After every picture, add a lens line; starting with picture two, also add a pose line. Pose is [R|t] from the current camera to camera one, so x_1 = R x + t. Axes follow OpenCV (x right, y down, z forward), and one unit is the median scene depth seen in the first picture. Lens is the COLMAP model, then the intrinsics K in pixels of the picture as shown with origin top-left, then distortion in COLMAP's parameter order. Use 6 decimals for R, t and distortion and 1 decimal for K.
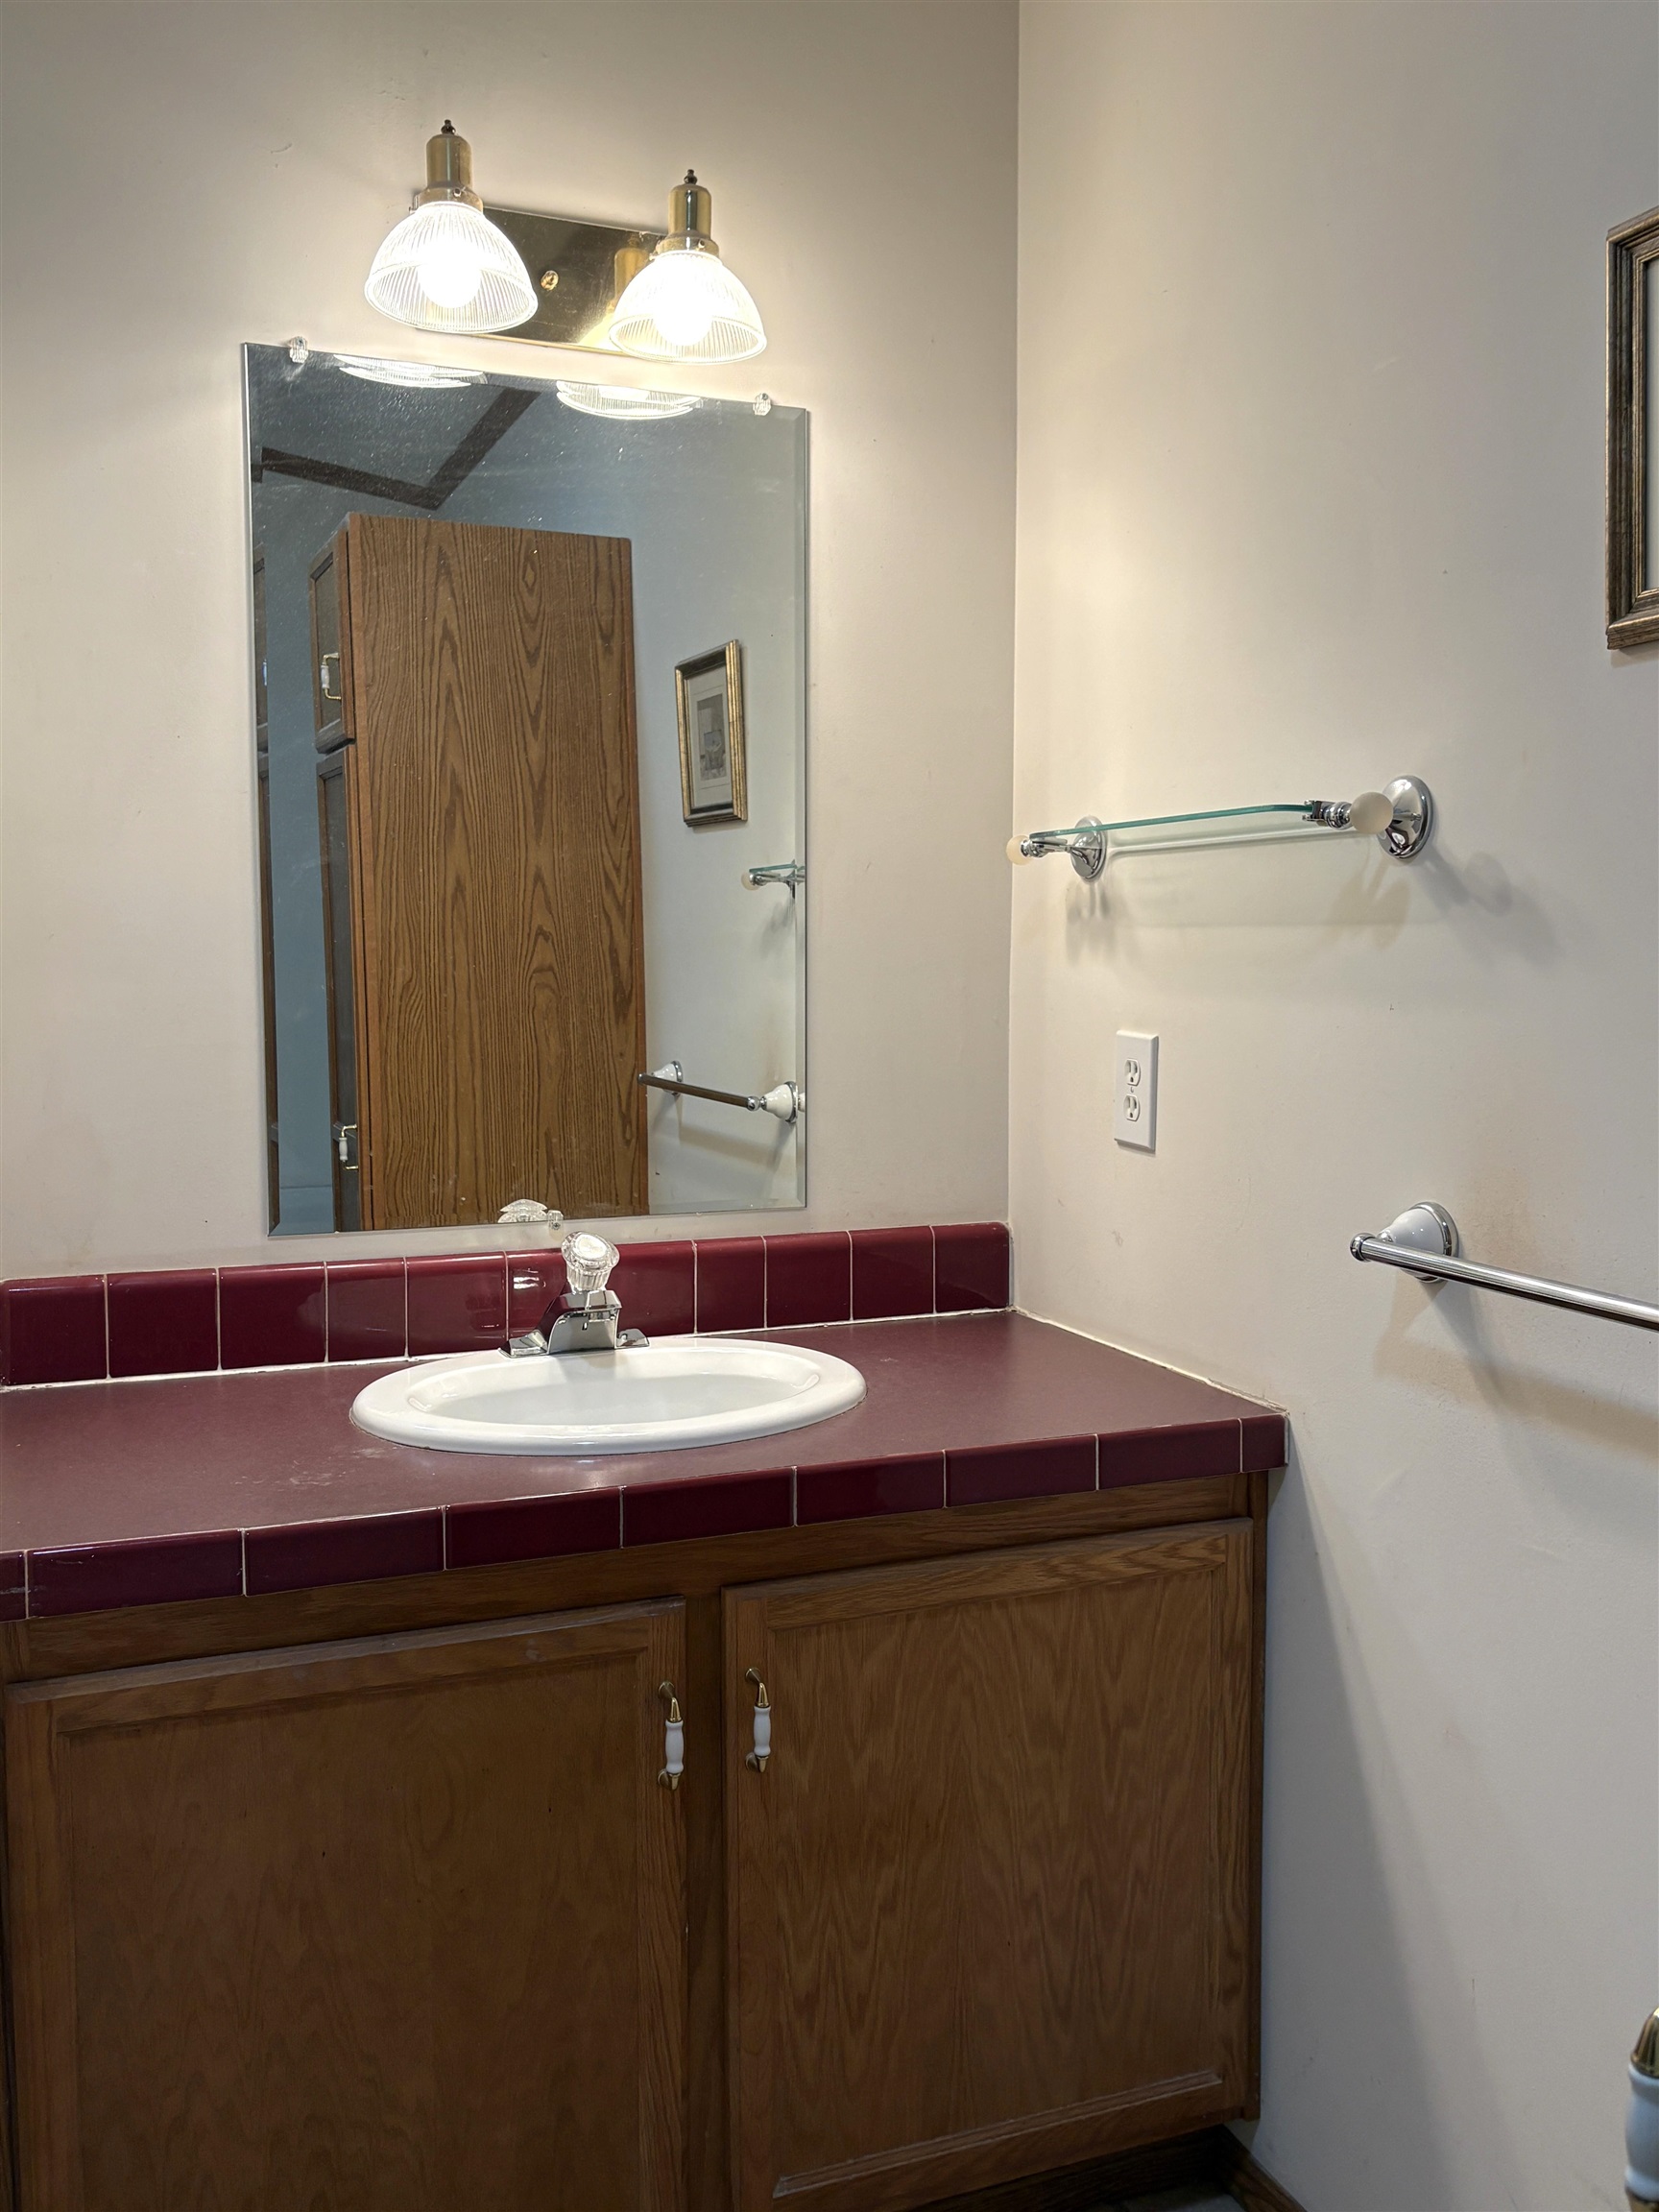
lens RADIAL K [[1948.3, 0, 831.0], [0, 1948.3, 1077.5], [0, 0, 1]] dist [0.057513, -0.094831]
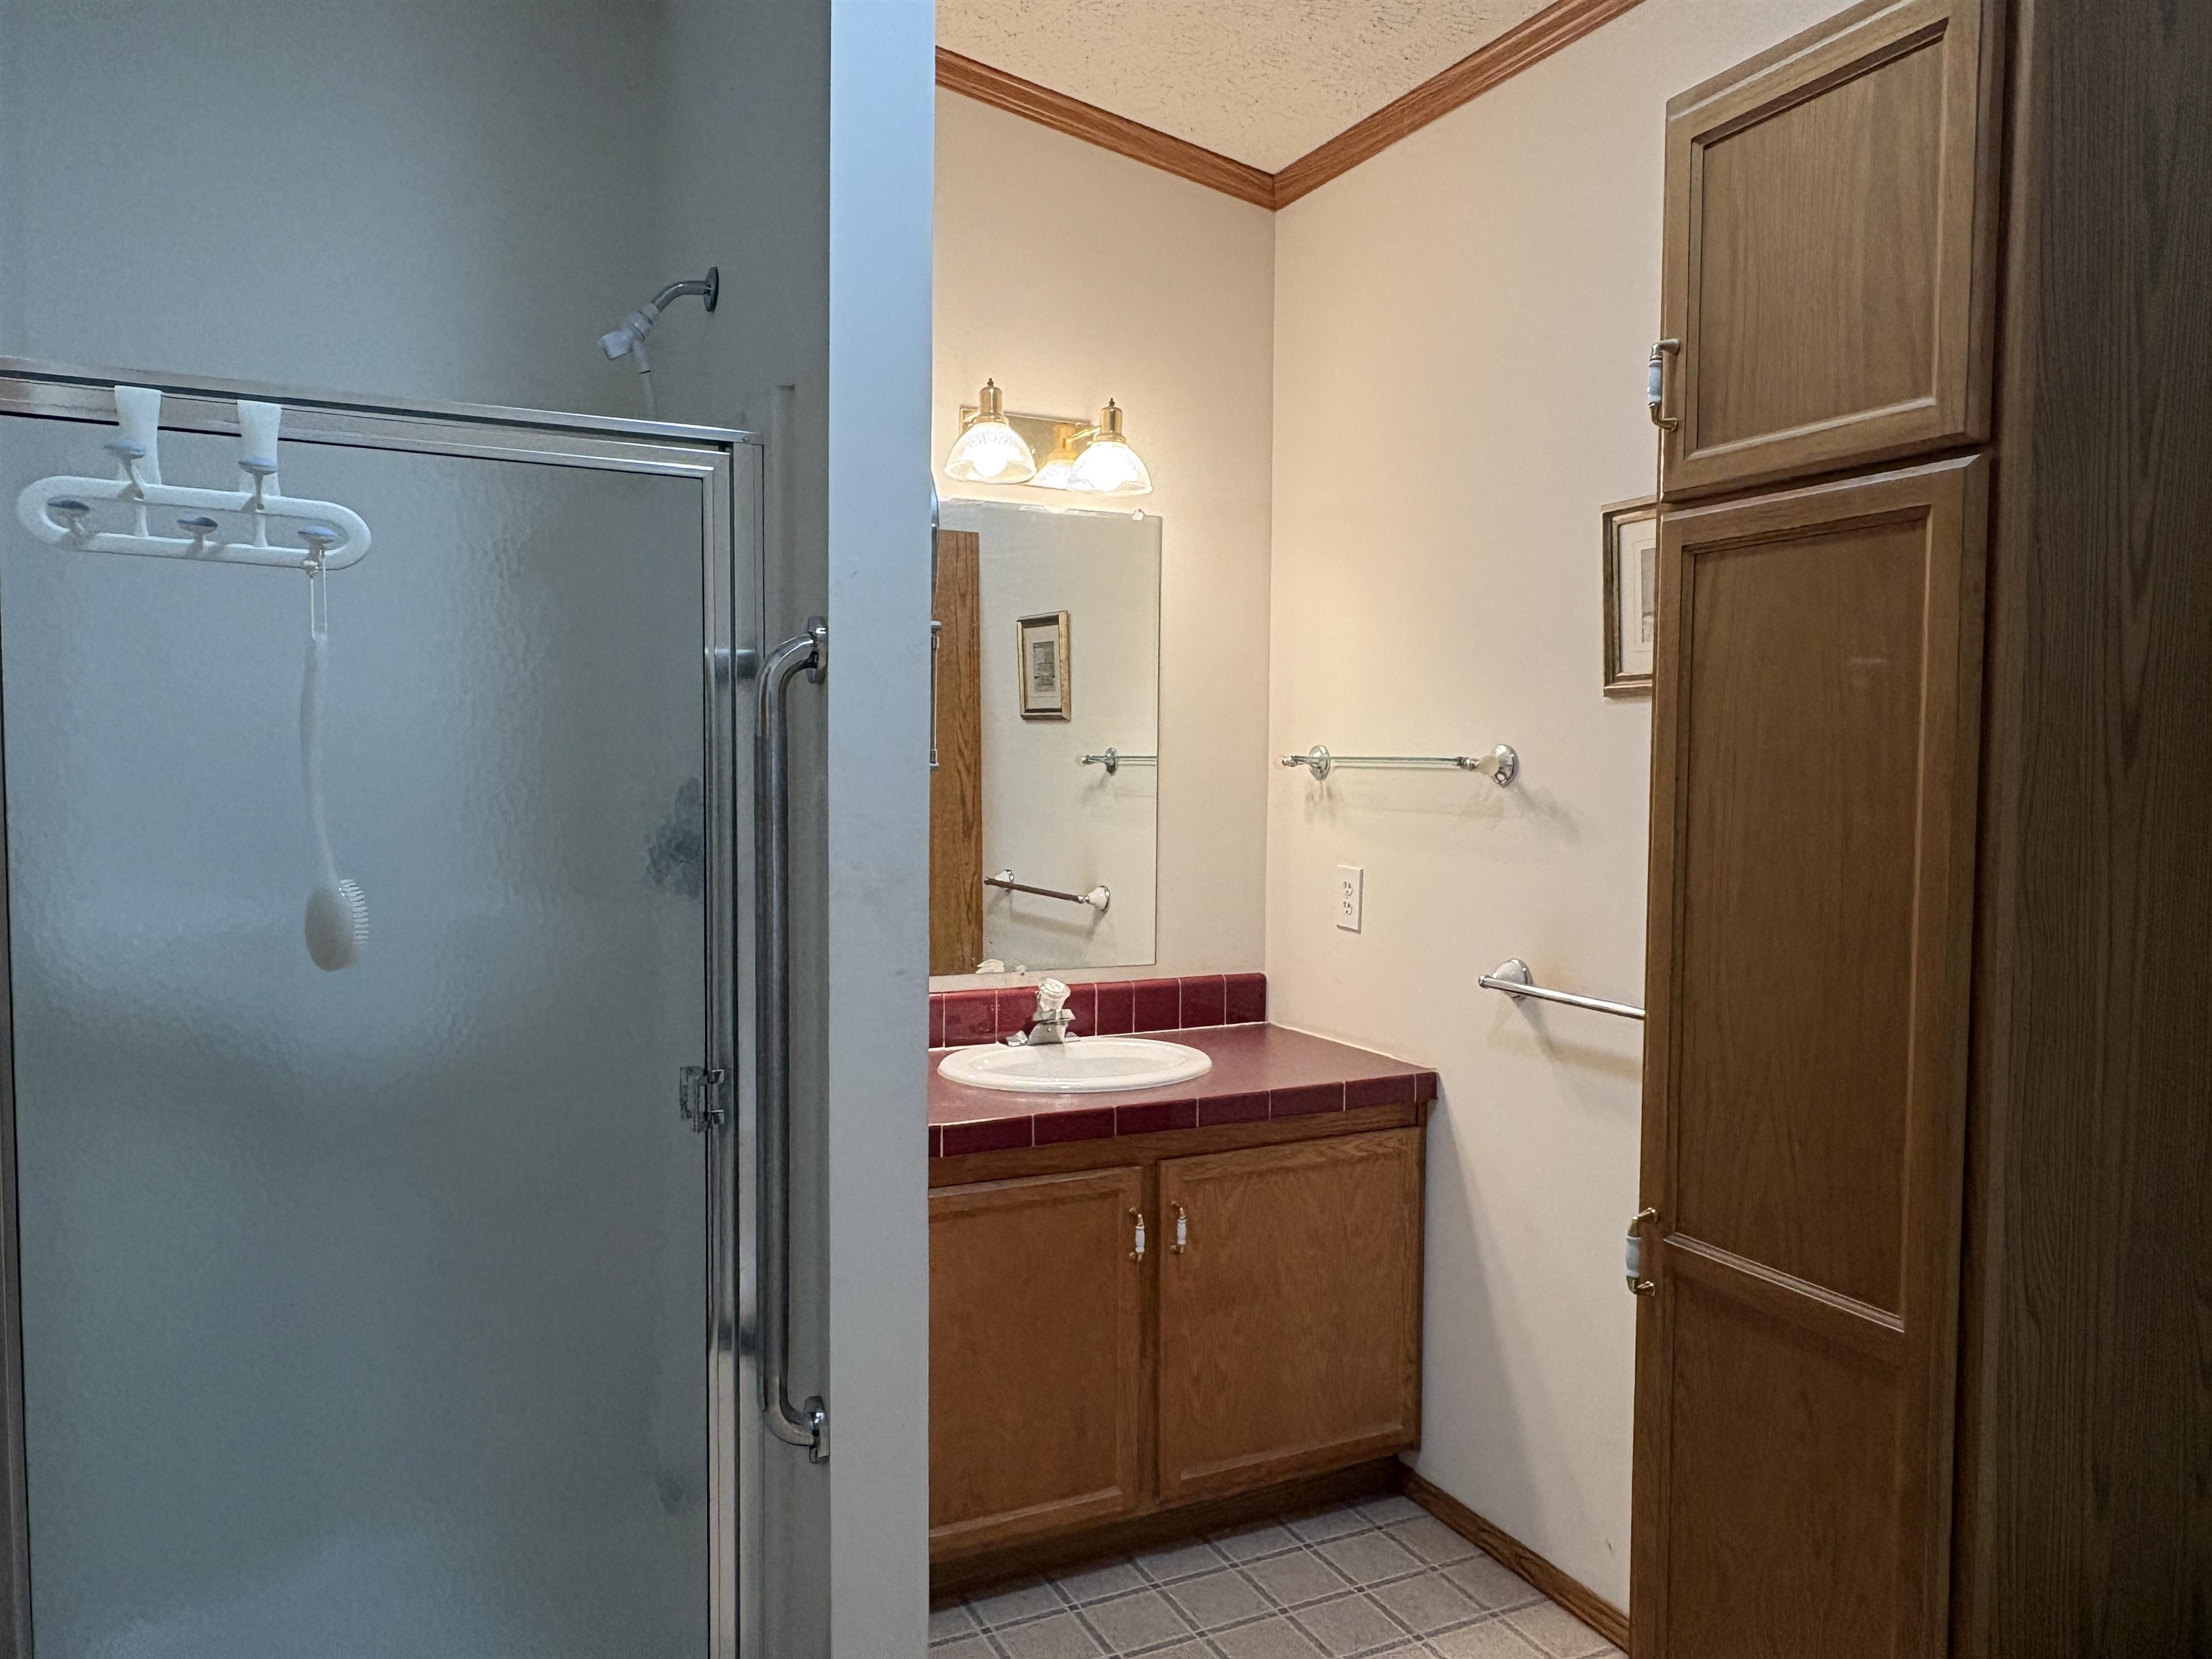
lens RADIAL K [[1533.7, 0, 1101.6], [0, 1533.7, 833.1], [0, 0, 1]] dist [-0.001664, -0.000664]
pose [[0.997427, 0.002376, 0.071644, -0.199768], [-0.001005, 0.999816, -0.019165, -0.029658], [-0.071676, 0.019044, 0.997246, -0.462861]]
